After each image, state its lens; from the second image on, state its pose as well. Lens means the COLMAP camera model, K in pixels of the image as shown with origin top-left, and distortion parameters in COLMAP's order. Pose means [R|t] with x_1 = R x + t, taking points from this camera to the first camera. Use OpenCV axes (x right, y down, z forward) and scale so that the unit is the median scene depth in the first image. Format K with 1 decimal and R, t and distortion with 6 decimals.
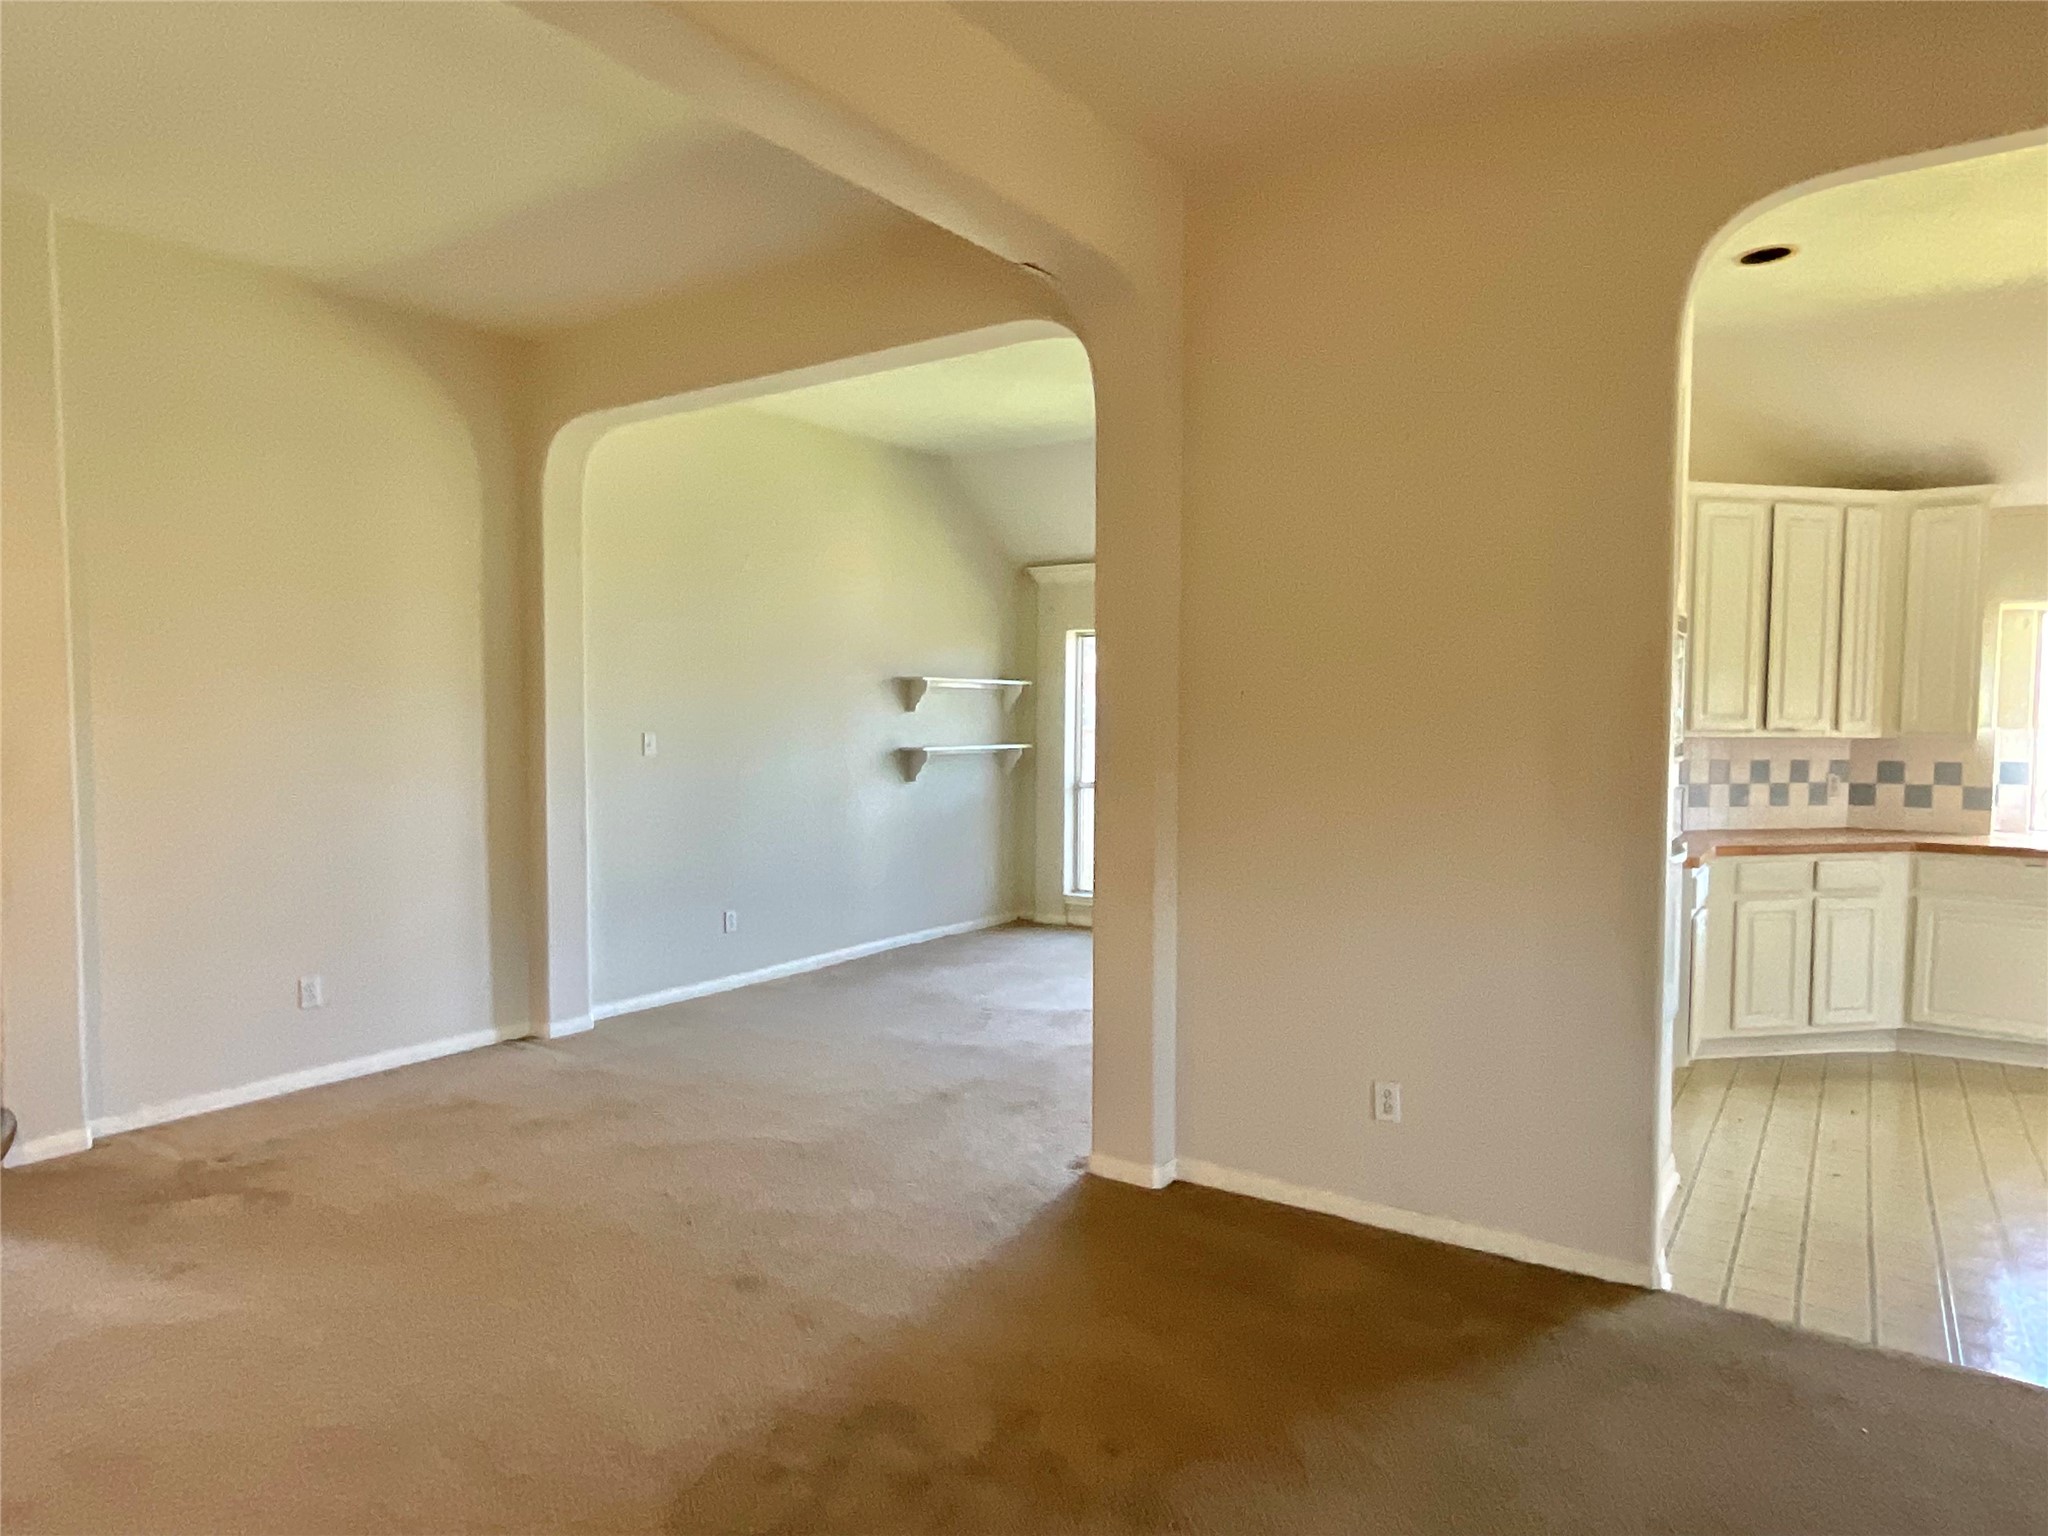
lens RADIAL K [[1254.7, 0, 1030.9], [0, 1254.7, 766.7], [0, 0, 1]] dist [-0.000732, 0.000674]
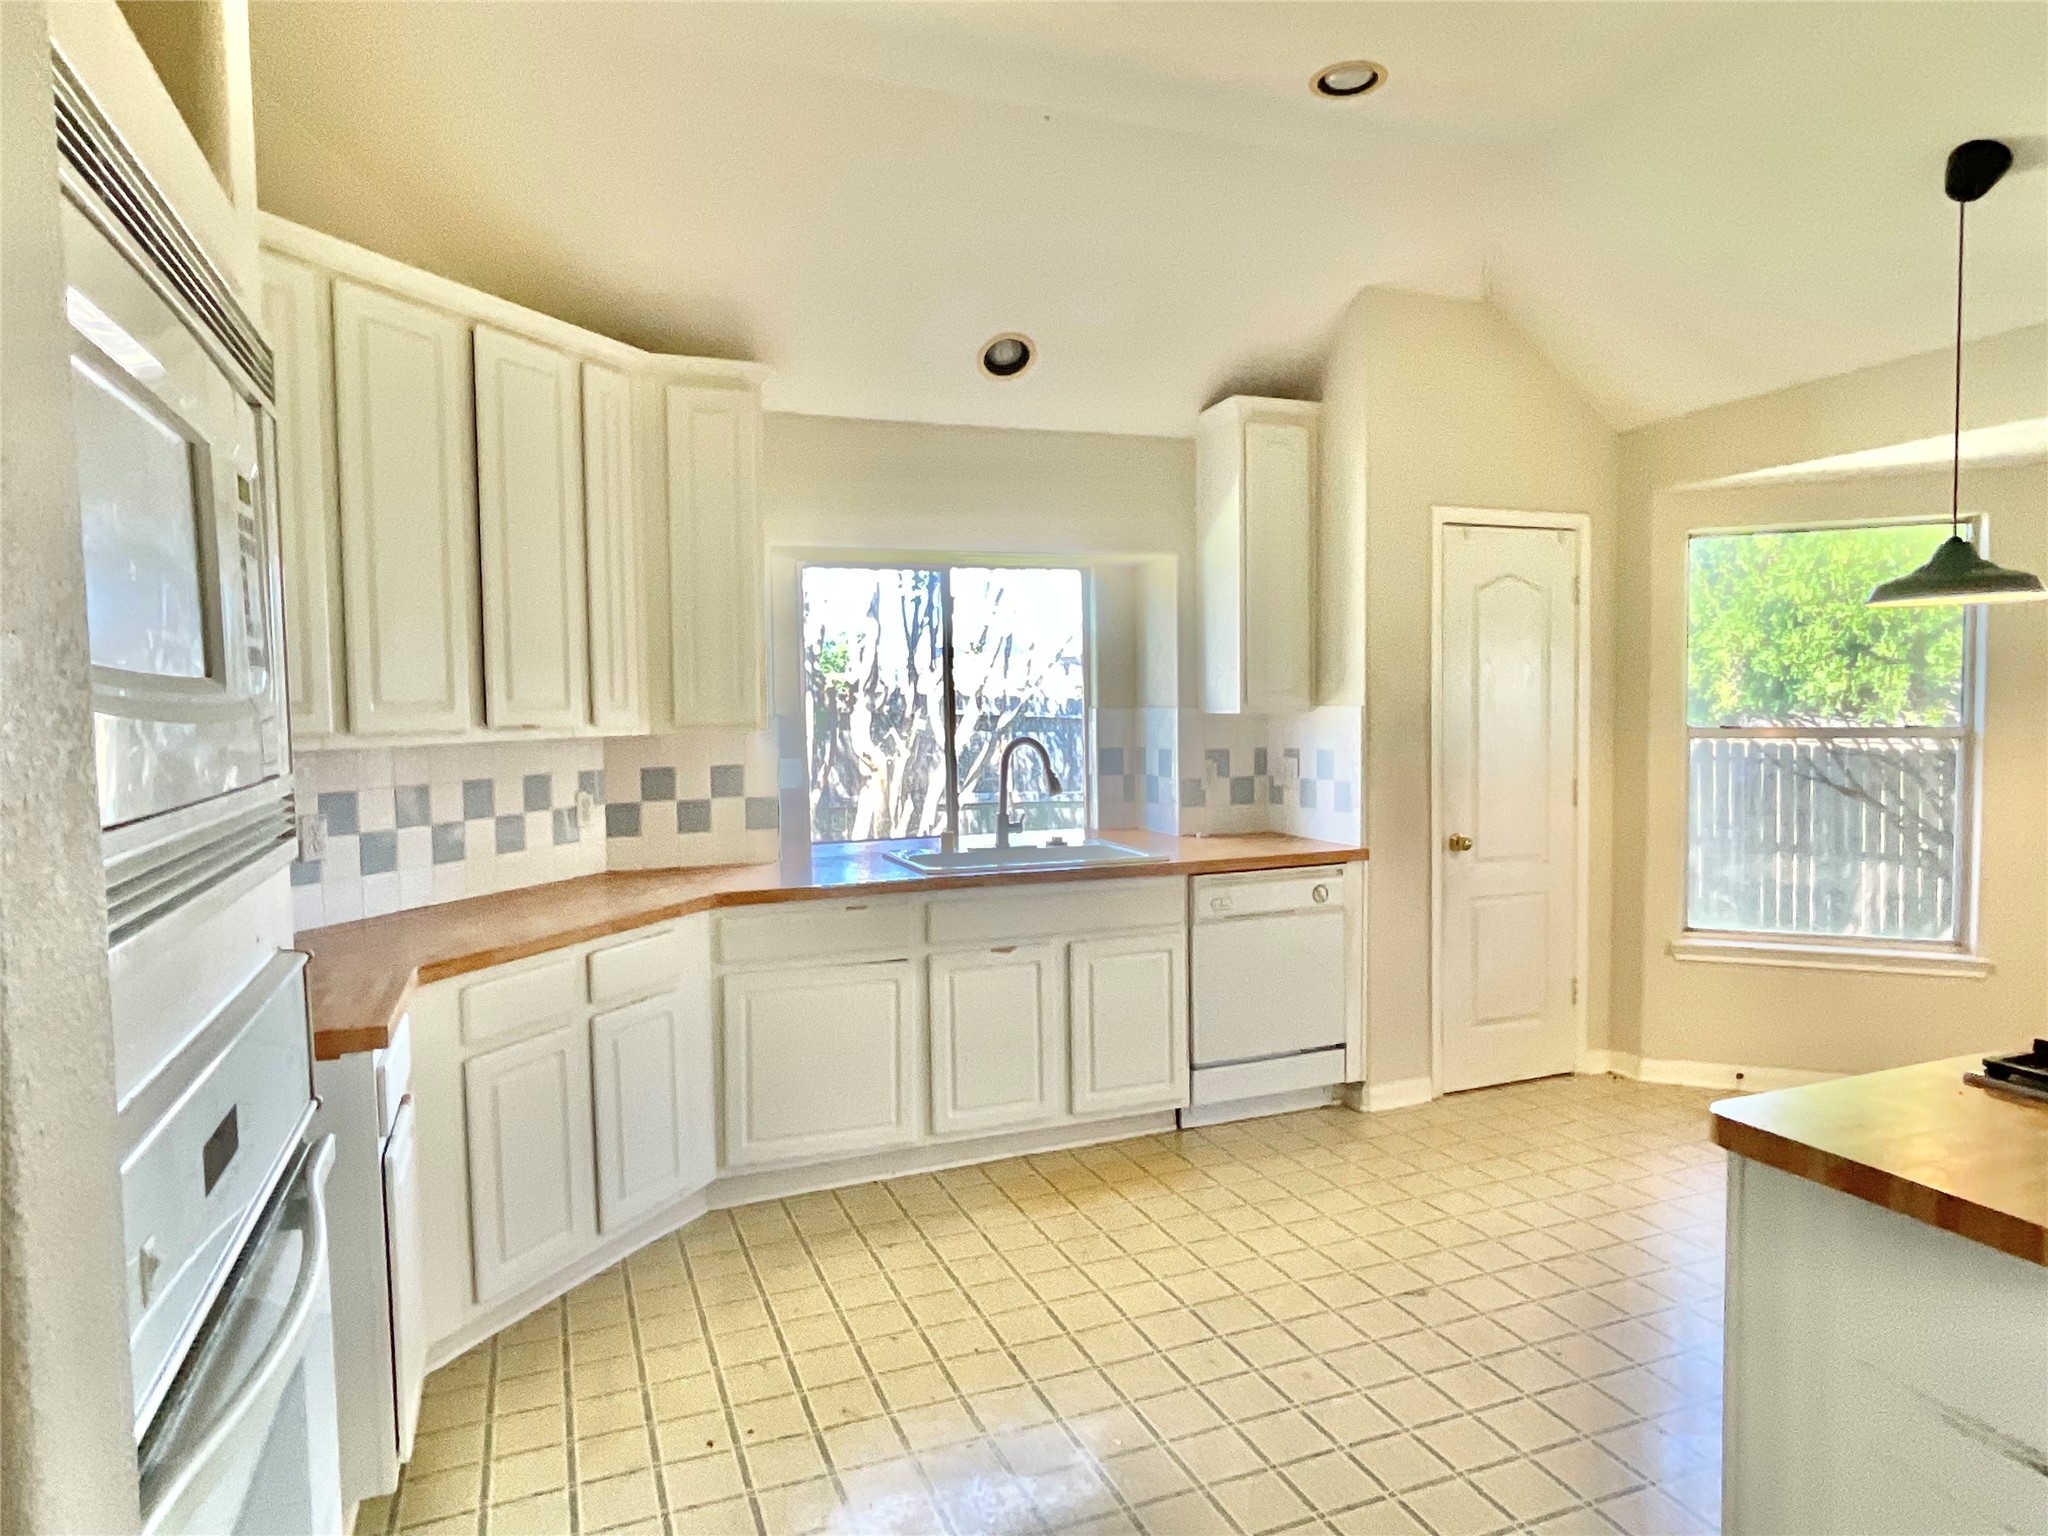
lens RADIAL K [[1254.7, 0, 1030.9], [0, 1254.7, 766.7], [0, 0, 1]] dist [-0.000732, 0.000674]
pose [[0.566843, -0.060302, 0.821616, 0.255640], [0.056507, 0.997815, 0.034249, -0.017523], [-0.821885, 0.027013, 0.569012, 0.471052]]
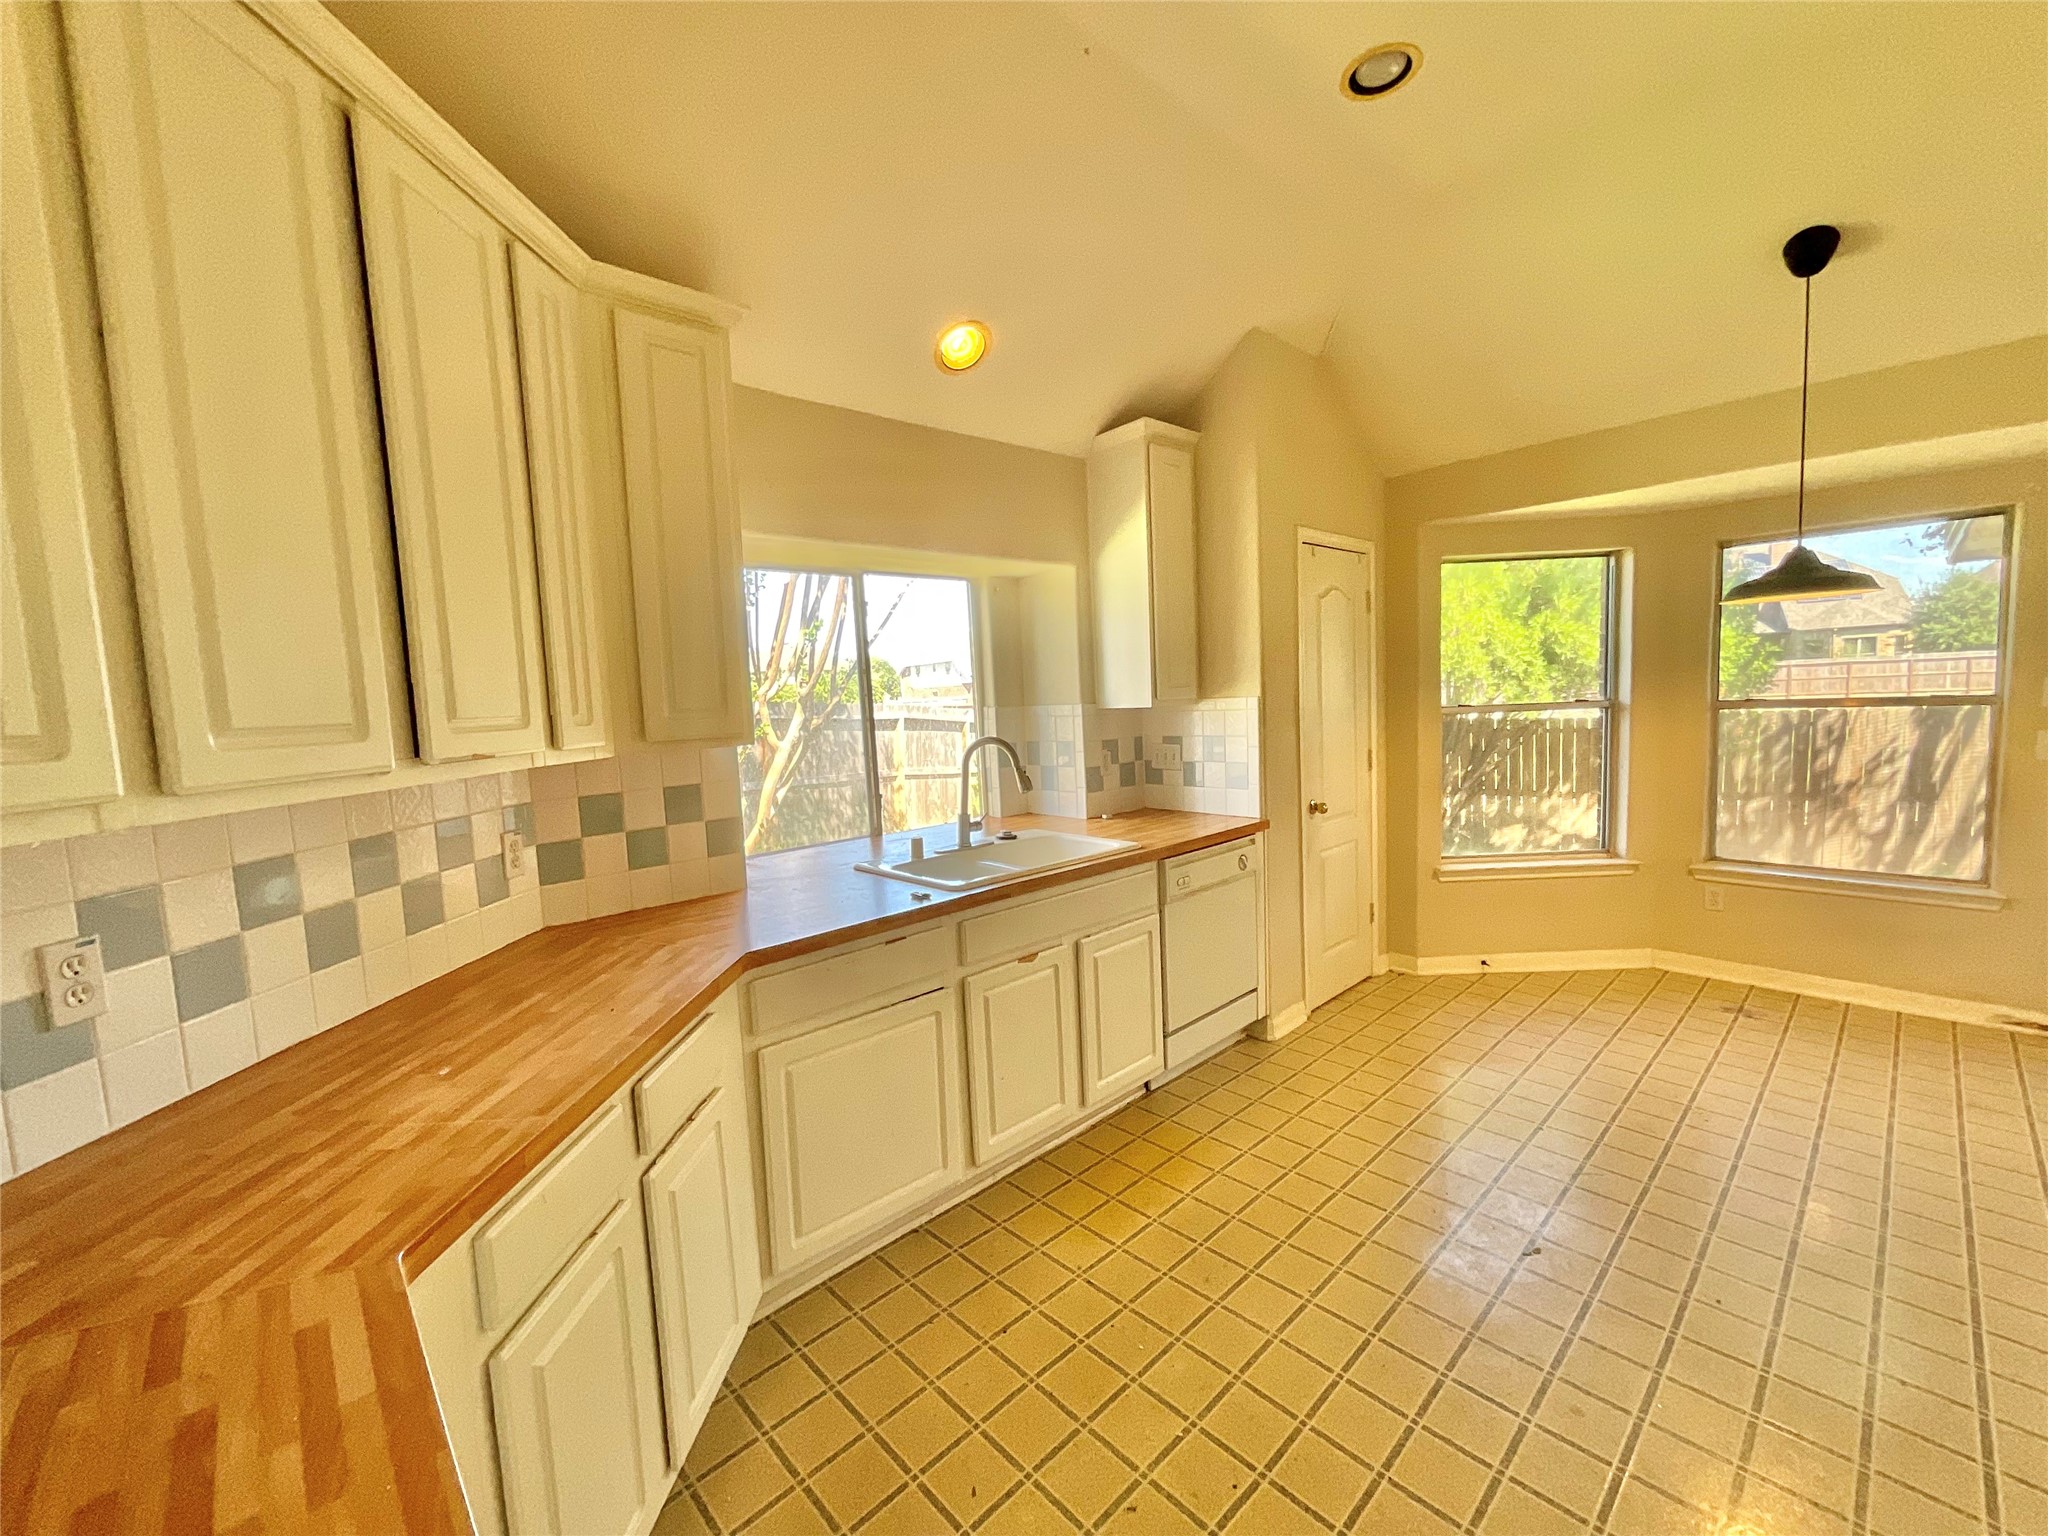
lens RADIAL K [[833.6, 0, 1024.0], [0, 833.6, 768.0], [0, 0, 1]] dist [-0.001215, -0.000038]
pose [[0.222640, -0.105894, 0.969133, 0.386731], [0.089351, 0.992116, 0.087878, -0.033362], [-0.970798, 0.067027, 0.230347, 0.765216]]
